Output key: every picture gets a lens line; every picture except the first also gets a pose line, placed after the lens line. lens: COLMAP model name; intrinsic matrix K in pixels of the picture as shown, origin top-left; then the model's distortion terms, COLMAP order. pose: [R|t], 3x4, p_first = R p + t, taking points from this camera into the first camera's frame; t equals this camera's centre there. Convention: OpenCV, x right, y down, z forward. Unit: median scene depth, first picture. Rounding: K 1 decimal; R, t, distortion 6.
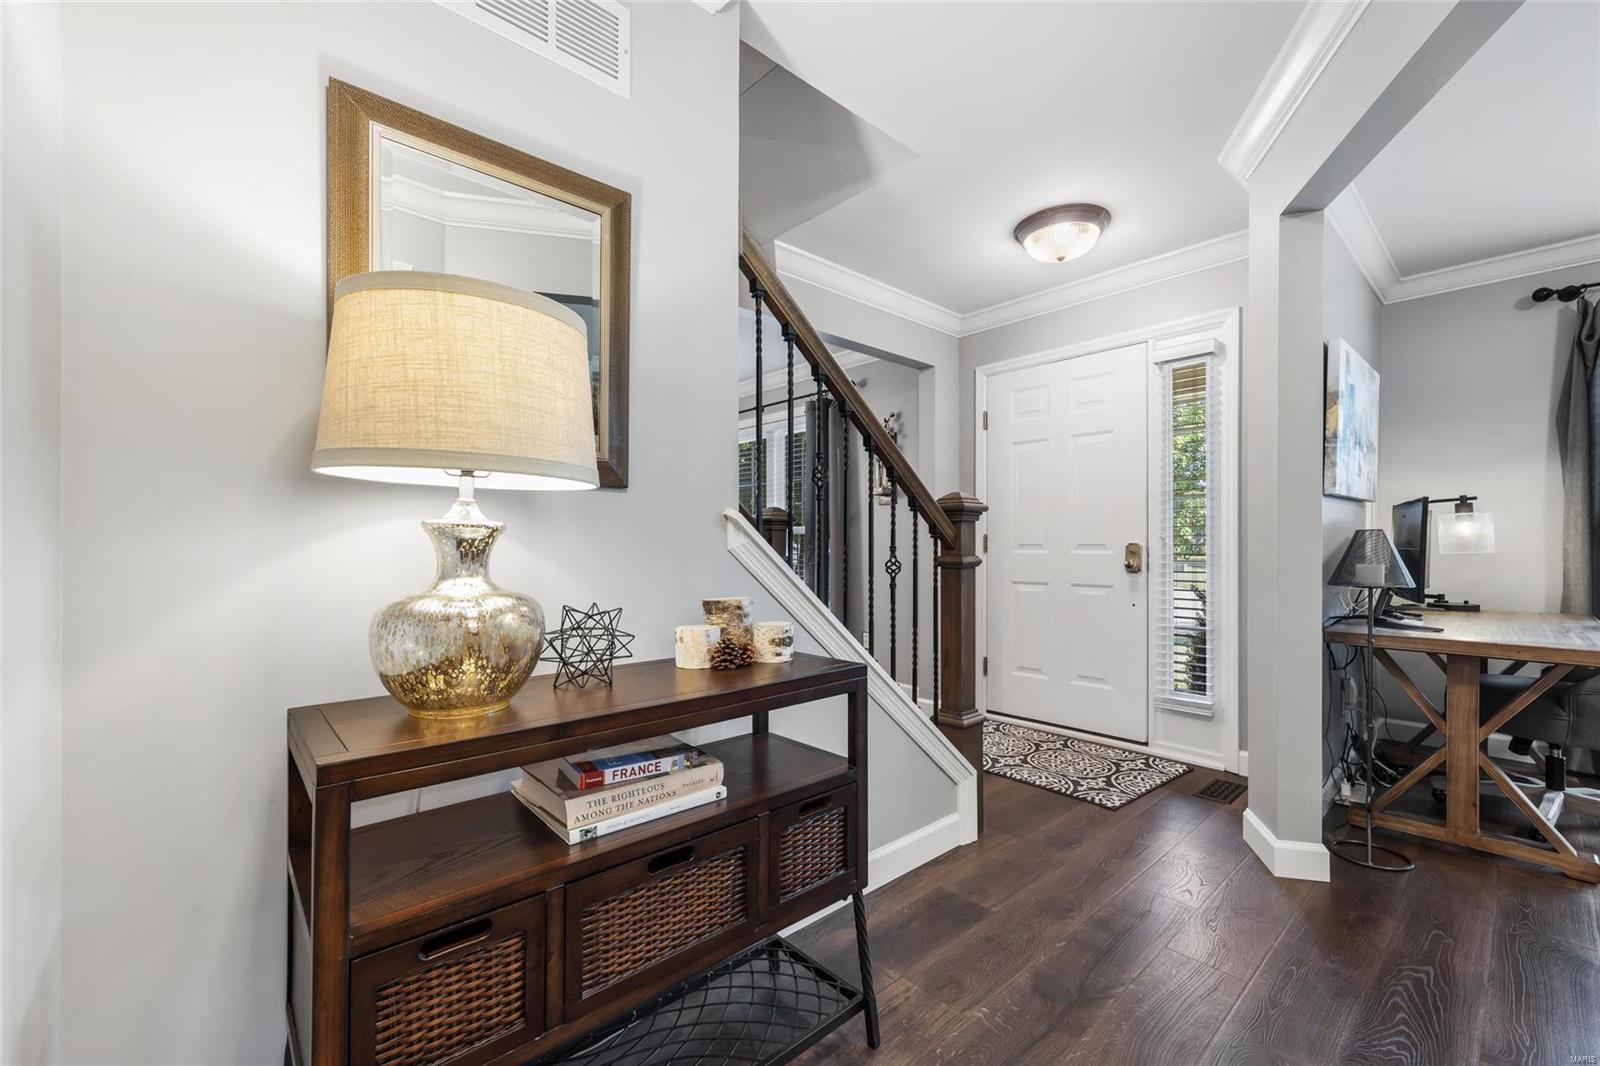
lens RADIAL K [[662.7, 0, 804.1], [0, 662.7, 538.8], [0, 0, 1]] dist [0.007530, -0.001185]
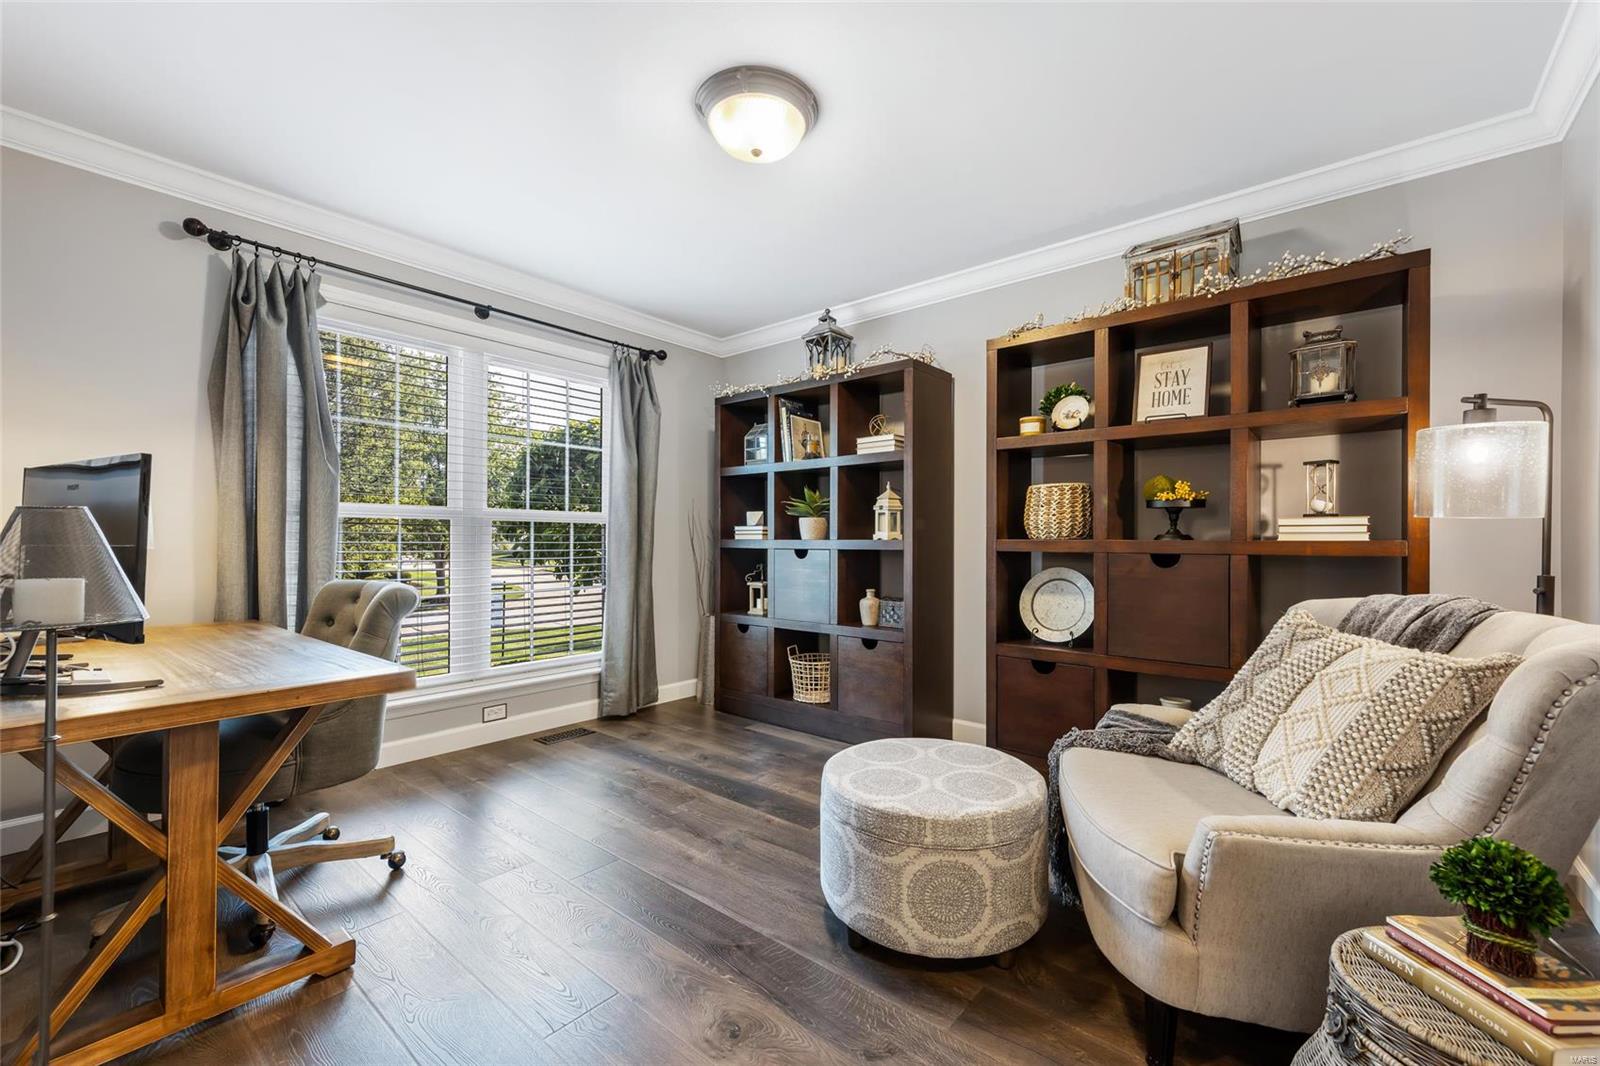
lens RADIAL K [[662.7, 0, 804.2], [0, 662.7, 537.5], [0, 0, 1]] dist [0.007530, -0.001185]
pose [[-0.126581, 0.001114, 0.991956, 0.224190], [-0.004646, 0.999988, -0.001716, 0.005459], [-0.991945, -0.004825, -0.126574, 0.384134]]
